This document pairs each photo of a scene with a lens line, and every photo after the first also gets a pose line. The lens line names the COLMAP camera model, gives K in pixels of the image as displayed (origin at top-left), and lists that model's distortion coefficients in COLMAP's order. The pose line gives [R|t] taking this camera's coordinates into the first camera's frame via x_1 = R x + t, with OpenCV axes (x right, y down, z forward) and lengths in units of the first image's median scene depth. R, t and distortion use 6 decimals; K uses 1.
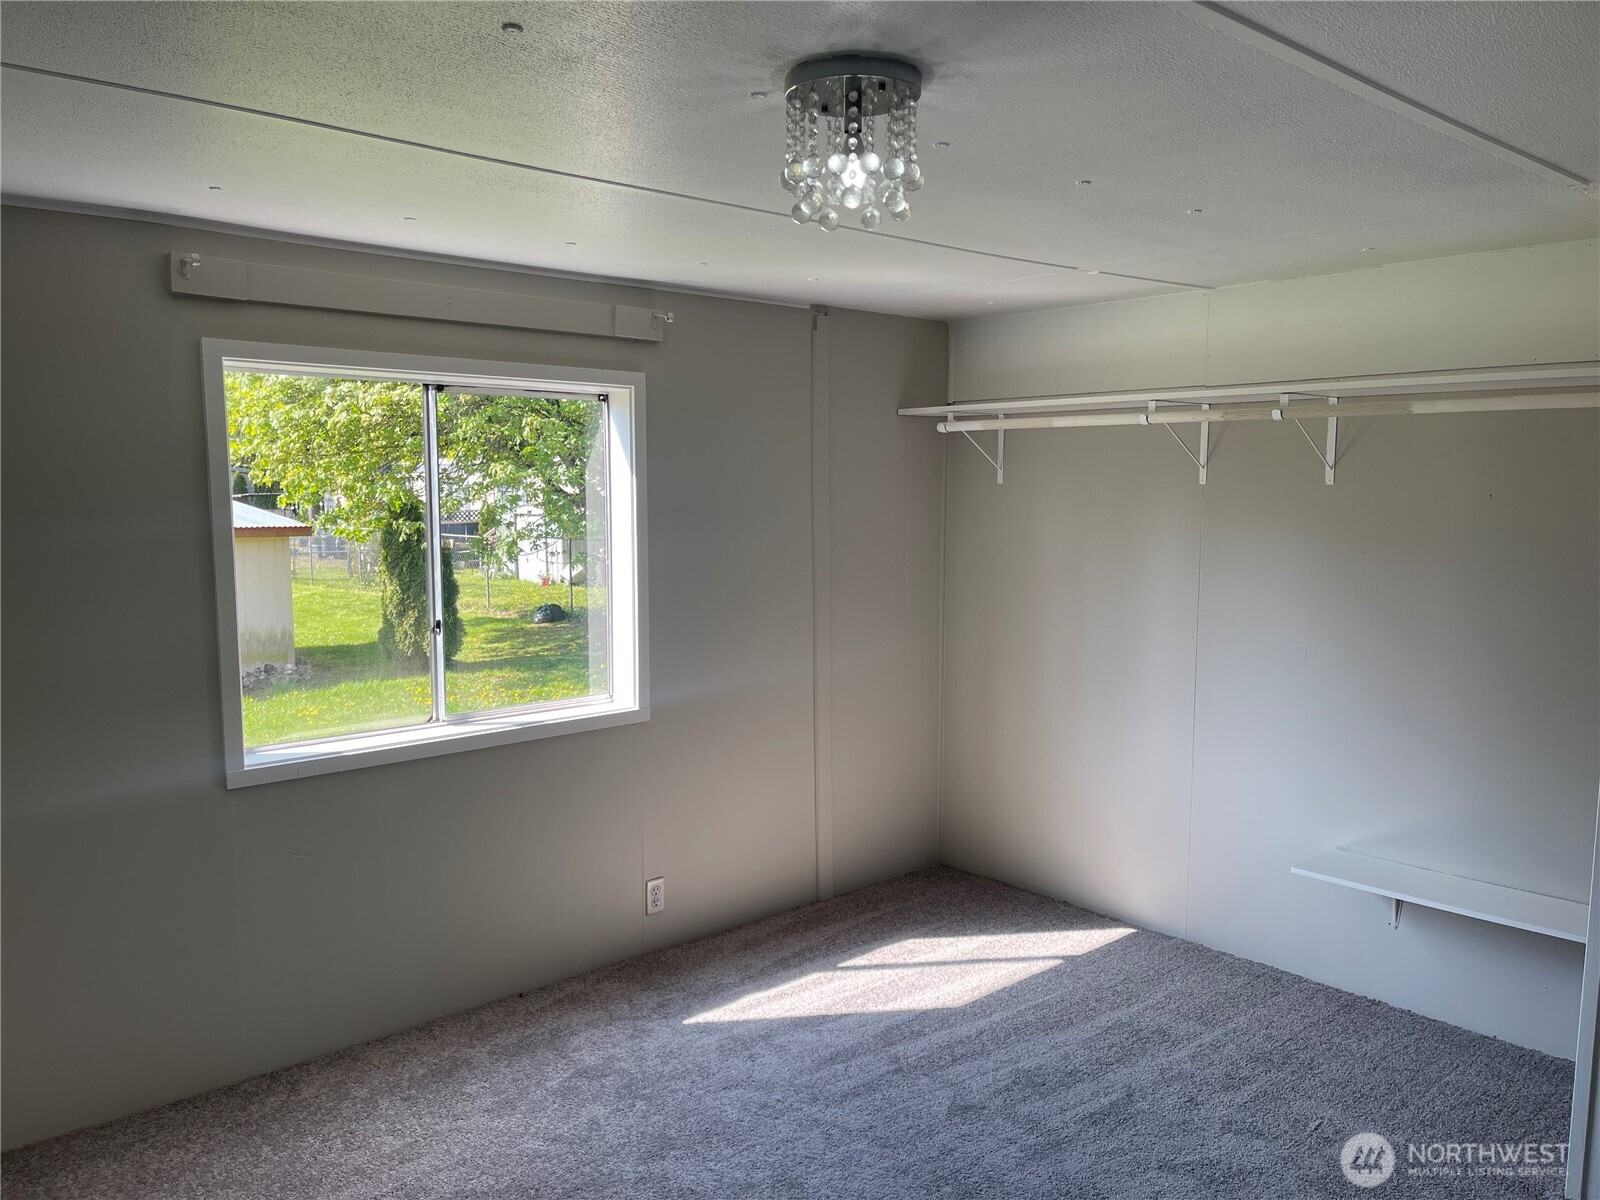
lens RADIAL K [[1214.0, 0, 799.1], [0, 1214.0, 601.8], [0, 0, 1]] dist [0.047934, -0.045131]
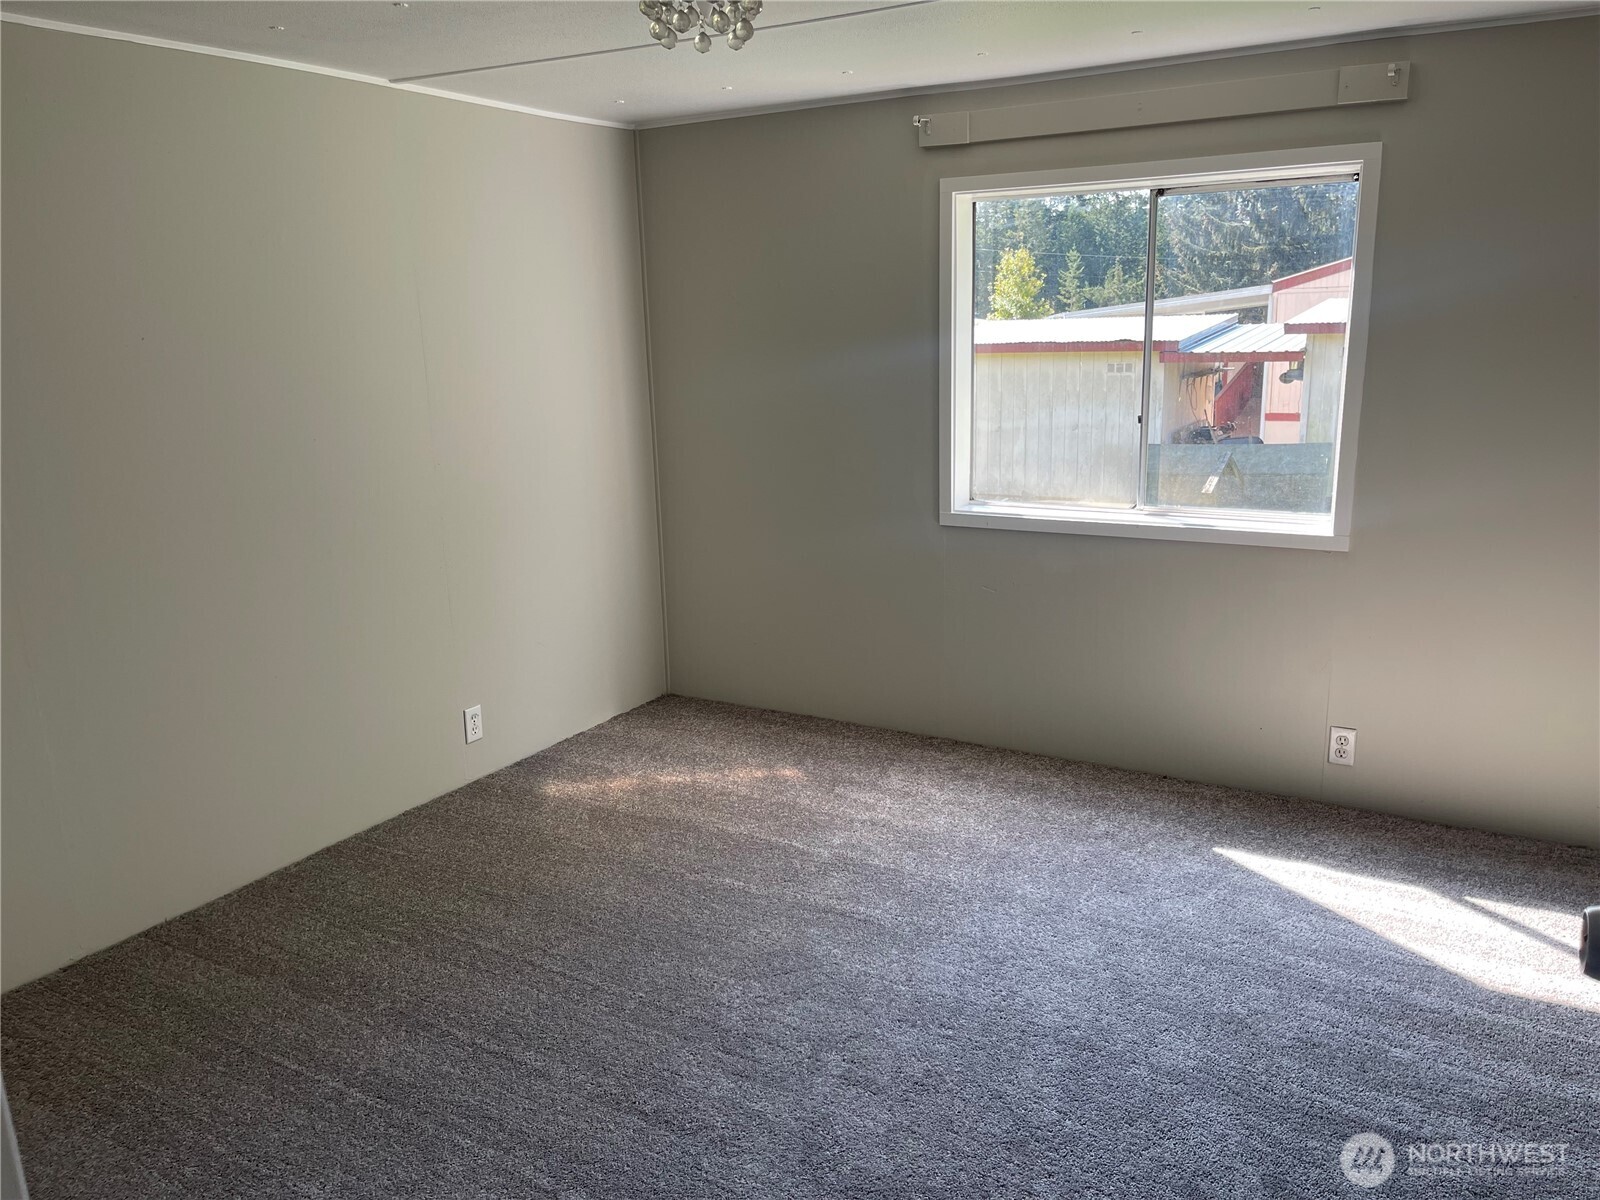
lens RADIAL K [[1214.0, 0, 799.3], [0, 1214.0, 601.5], [0, 0, 1]] dist [0.047934, -0.045131]
pose [[0.301663, 0.205118, -0.931089, 0.637717], [-0.073967, 0.978675, 0.191637, -0.008714], [0.950541, 0.011060, 0.310401, 0.365648]]
